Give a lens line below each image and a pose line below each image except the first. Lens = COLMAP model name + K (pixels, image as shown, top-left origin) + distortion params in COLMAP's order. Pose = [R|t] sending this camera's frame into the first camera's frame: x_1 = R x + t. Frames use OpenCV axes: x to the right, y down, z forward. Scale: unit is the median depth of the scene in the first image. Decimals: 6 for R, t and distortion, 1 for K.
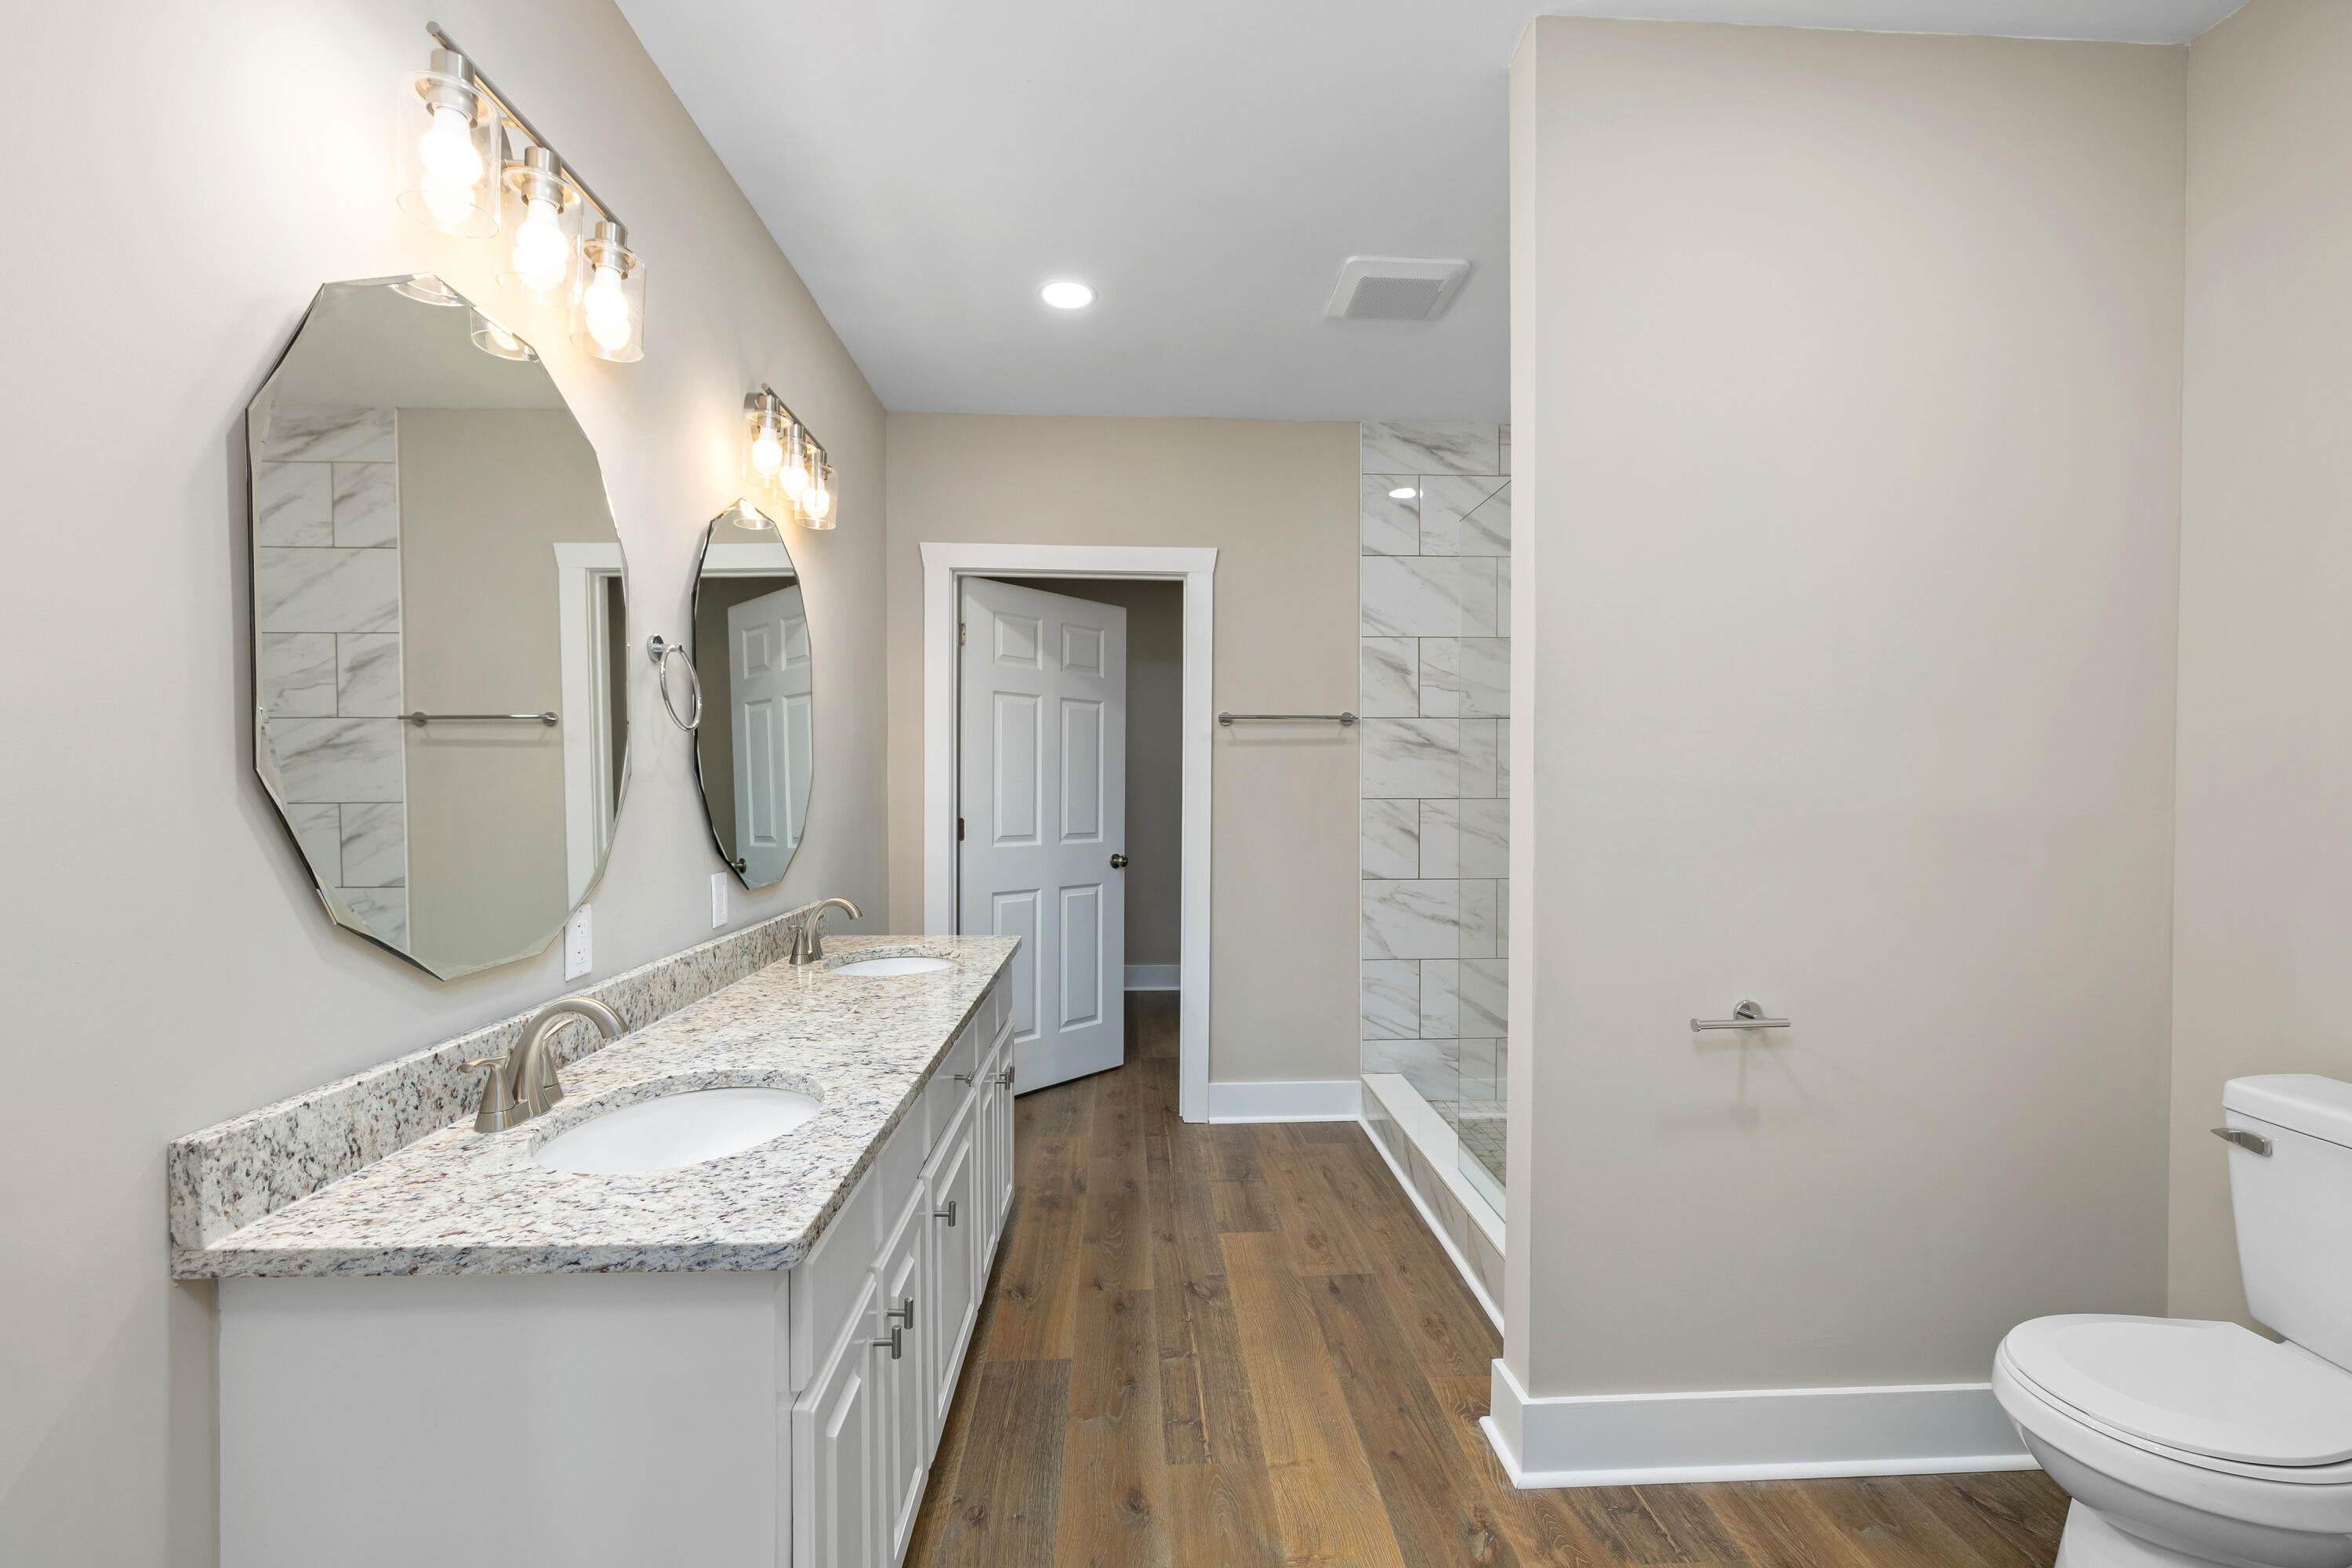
lens RADIAL K [[993.2, 0, 1192.6], [0, 993.2, 812.5], [0, 0, 1]] dist [0.015084, -0.000212]
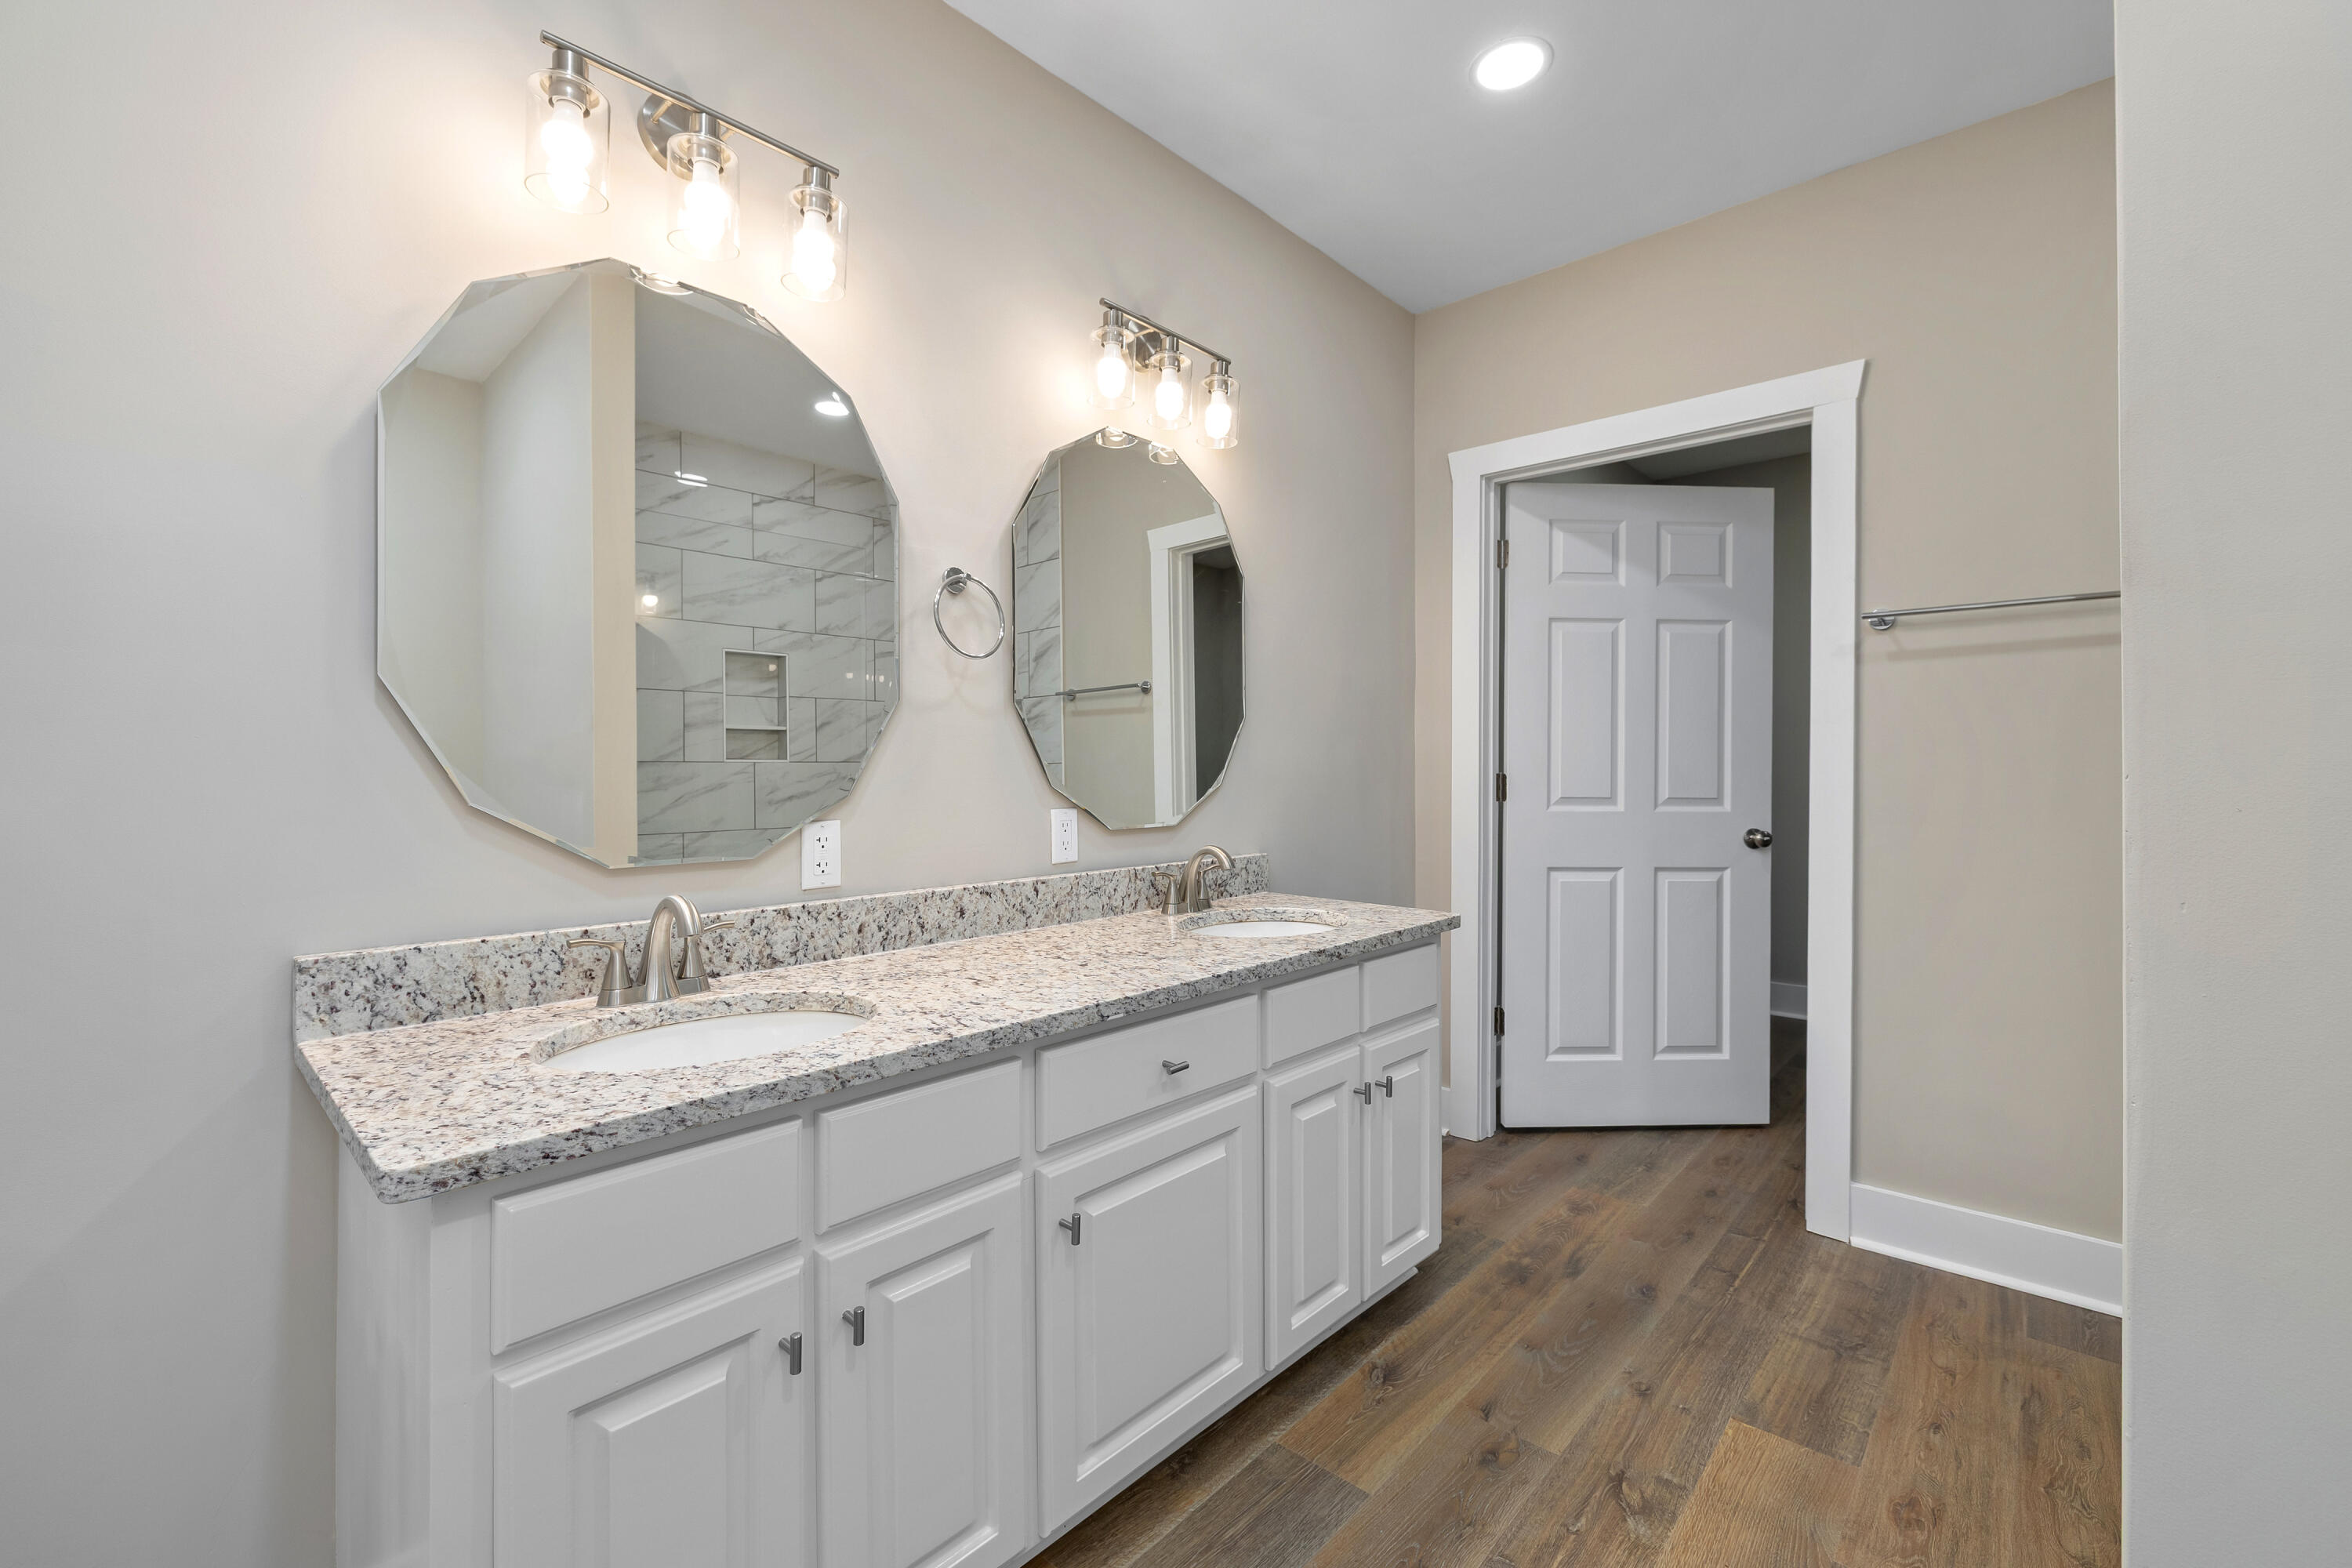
lens RADIAL K [[987.9, 0, 1176.0], [0, 987.9, 784.0], [0, 0, 1]] dist [0.002304, 0.000099]
pose [[0.693917, -0.000469, -0.720055, 0.258108], [-0.011652, 0.999862, -0.011880, 0.039652], [0.719961, 0.016633, 0.693815, 0.346584]]
